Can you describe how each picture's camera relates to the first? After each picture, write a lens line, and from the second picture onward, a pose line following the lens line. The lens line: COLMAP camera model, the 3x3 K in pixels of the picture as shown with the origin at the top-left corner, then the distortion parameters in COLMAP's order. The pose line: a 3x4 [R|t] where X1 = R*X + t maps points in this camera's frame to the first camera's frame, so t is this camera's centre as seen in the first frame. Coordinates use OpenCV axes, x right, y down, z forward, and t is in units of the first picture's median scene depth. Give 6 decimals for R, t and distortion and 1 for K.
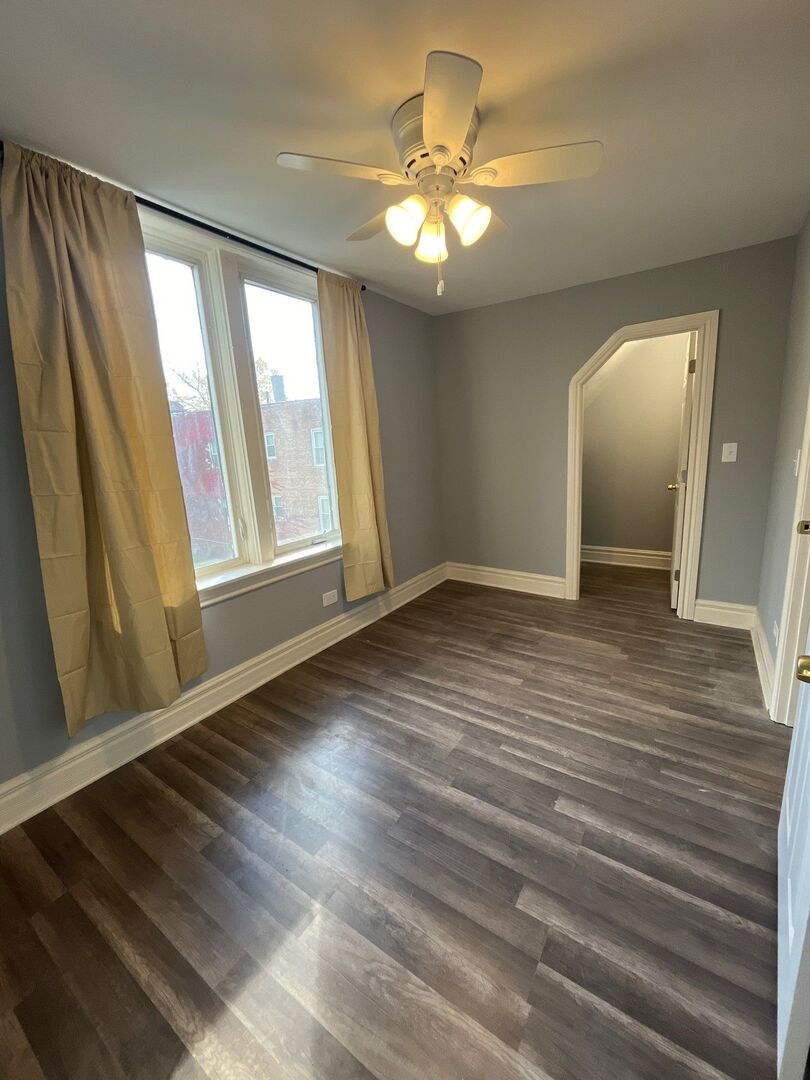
lens RADIAL K [[440.0, 0, 402.4], [0, 440.0, 540.7], [0, 0, 1]] dist [-0.000149, -0.000150]
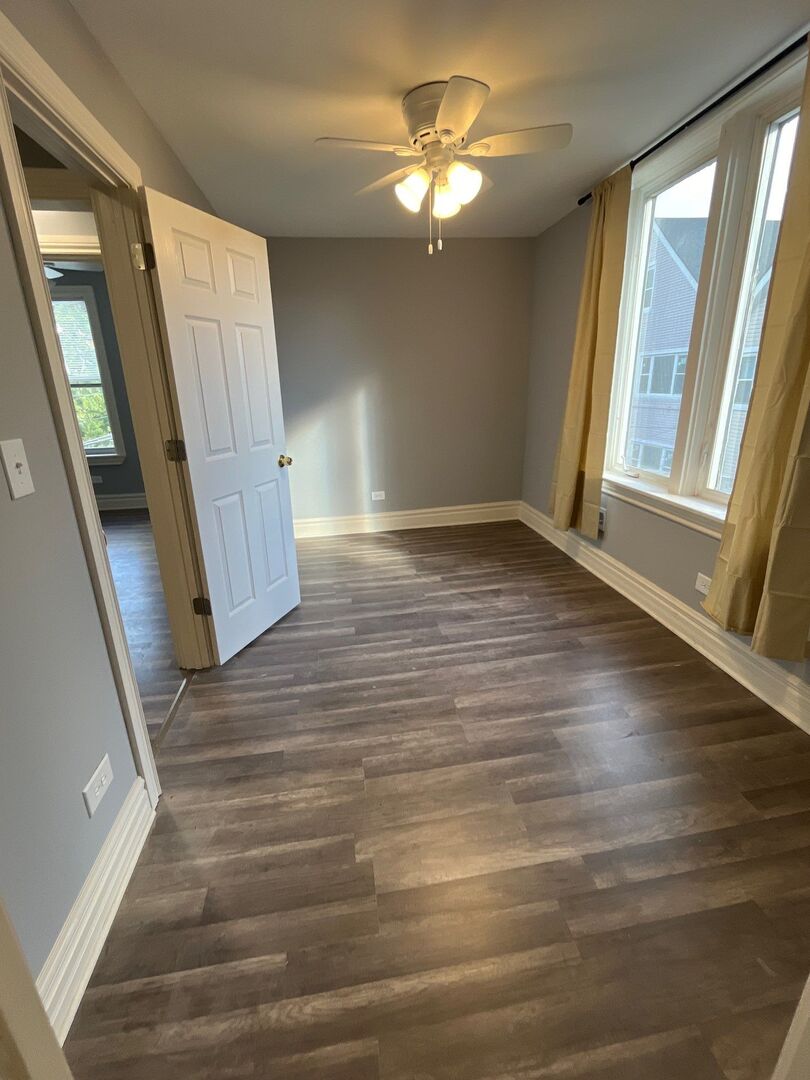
lens RADIAL K [[478.9, 0, 410.9], [0, 478.9, 541.2], [0, 0, 1]] dist [-0.003375, 0.000078]
pose [[-0.727802, 0.285488, -0.623540, 0.855031], [-0.081080, 0.867033, 0.491609, -0.361370], [0.680978, 0.408351, -0.607881, 1.497120]]
